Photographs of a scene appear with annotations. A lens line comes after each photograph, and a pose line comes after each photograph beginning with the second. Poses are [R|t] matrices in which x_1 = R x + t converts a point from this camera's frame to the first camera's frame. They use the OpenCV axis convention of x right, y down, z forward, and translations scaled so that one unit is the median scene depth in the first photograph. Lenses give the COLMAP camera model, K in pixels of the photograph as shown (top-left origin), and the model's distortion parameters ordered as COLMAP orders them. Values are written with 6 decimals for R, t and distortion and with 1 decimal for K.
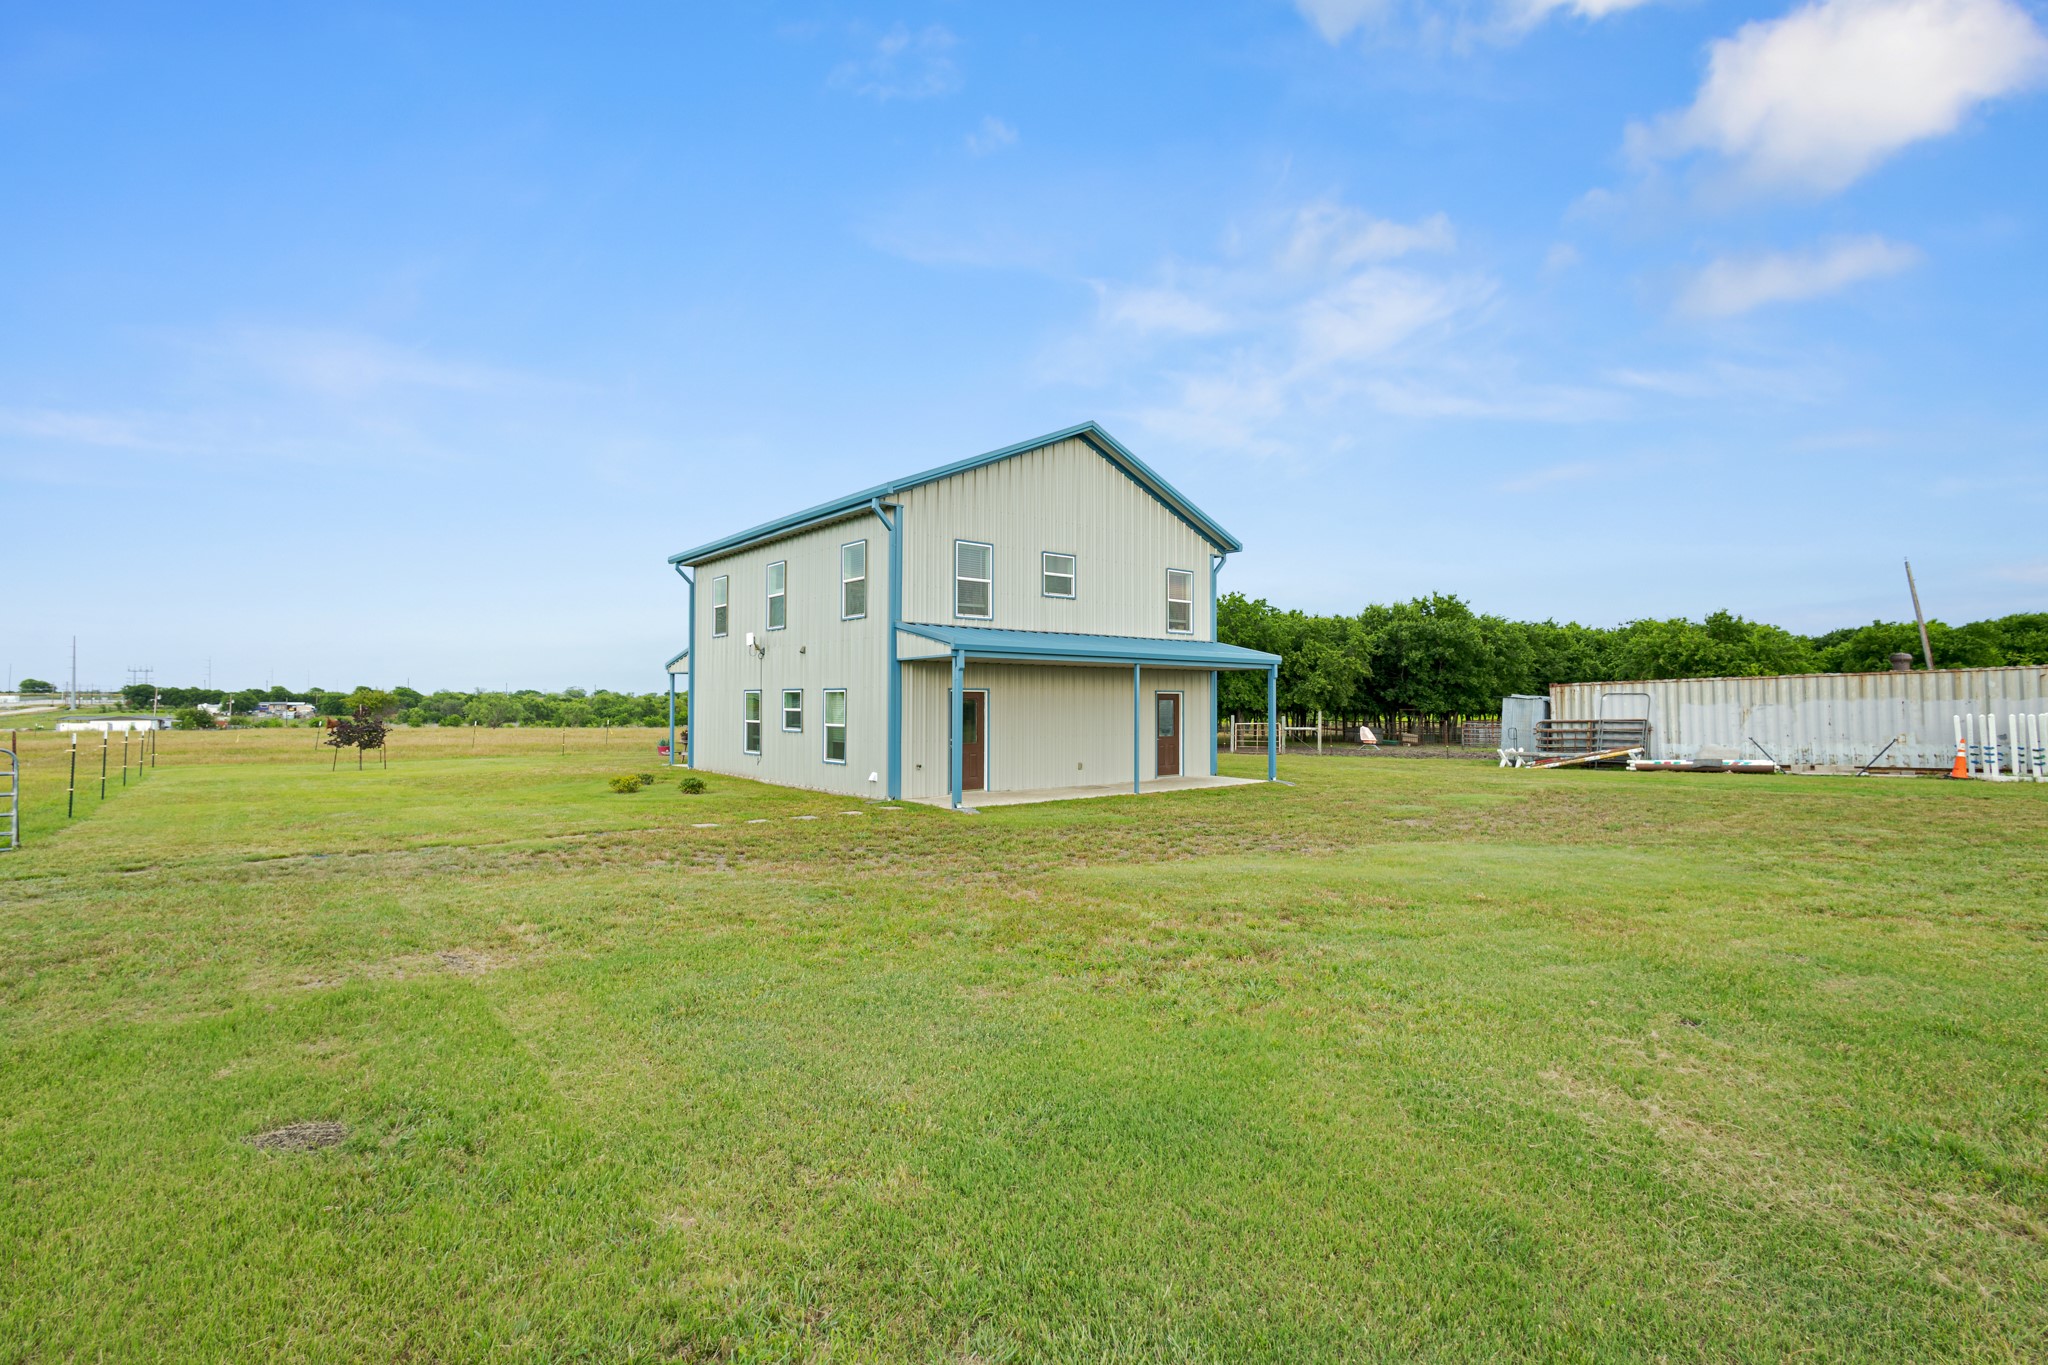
lens RADIAL K [[937.5, 0, 1016.3], [0, 937.5, 682.6], [0, 0, 1]] dist [0.003951, 0.000525]
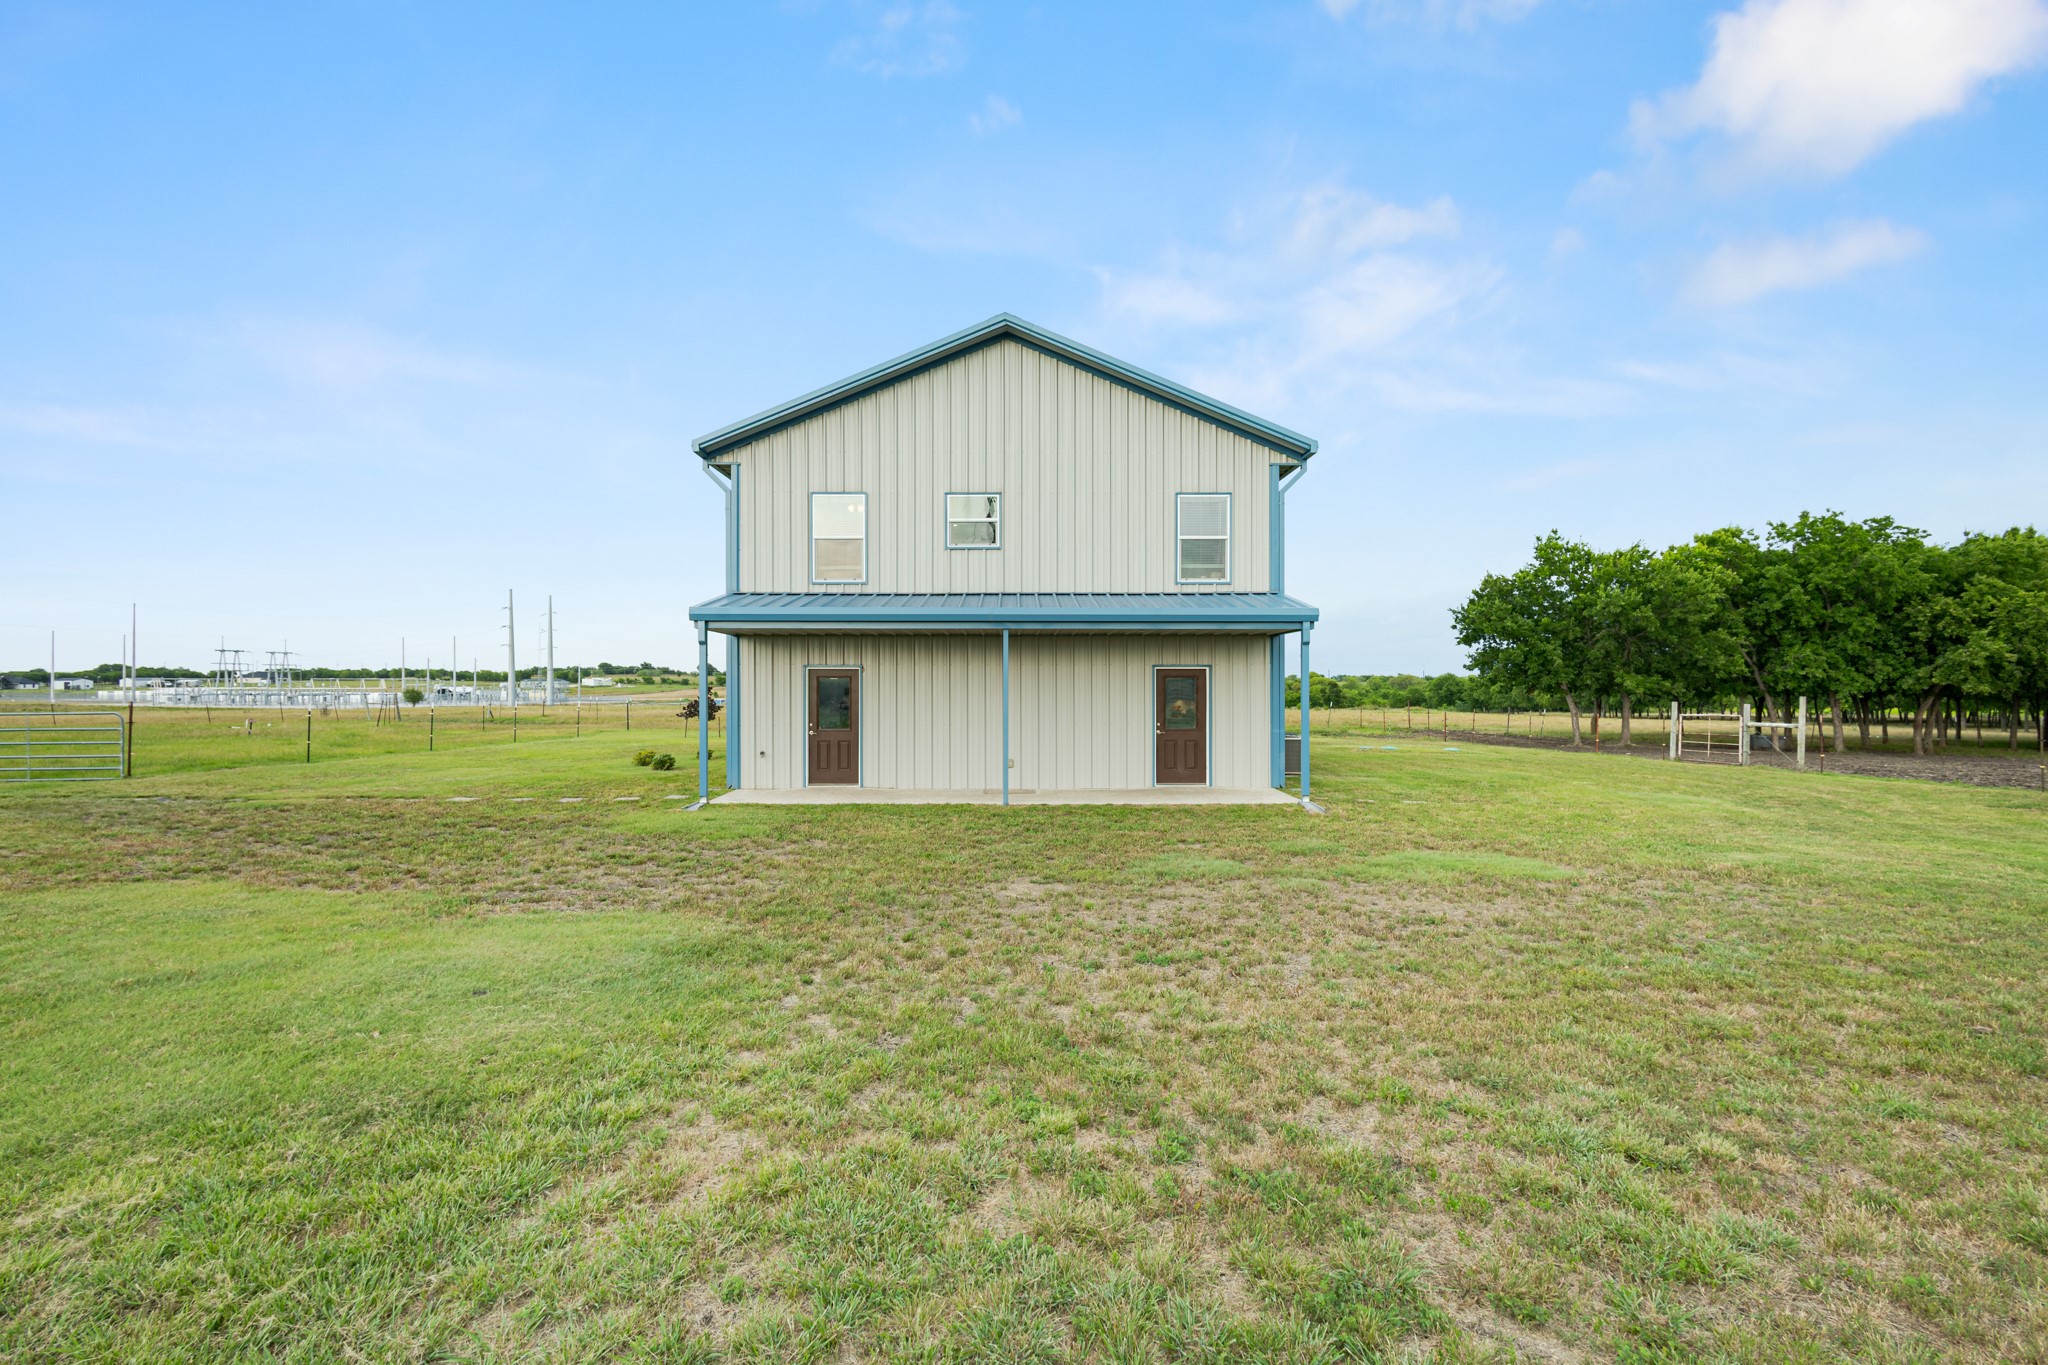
lens RADIAL K [[937.5, 0, 1016.3], [0, 937.5, 682.6], [0, 0, 1]] dist [0.003951, 0.000525]
pose [[0.771858, 0.002784, -0.635789, 0.571701], [0.015620, 0.999606, 0.023340, 0.003949], [0.635603, -0.027946, 0.771510, 0.408131]]
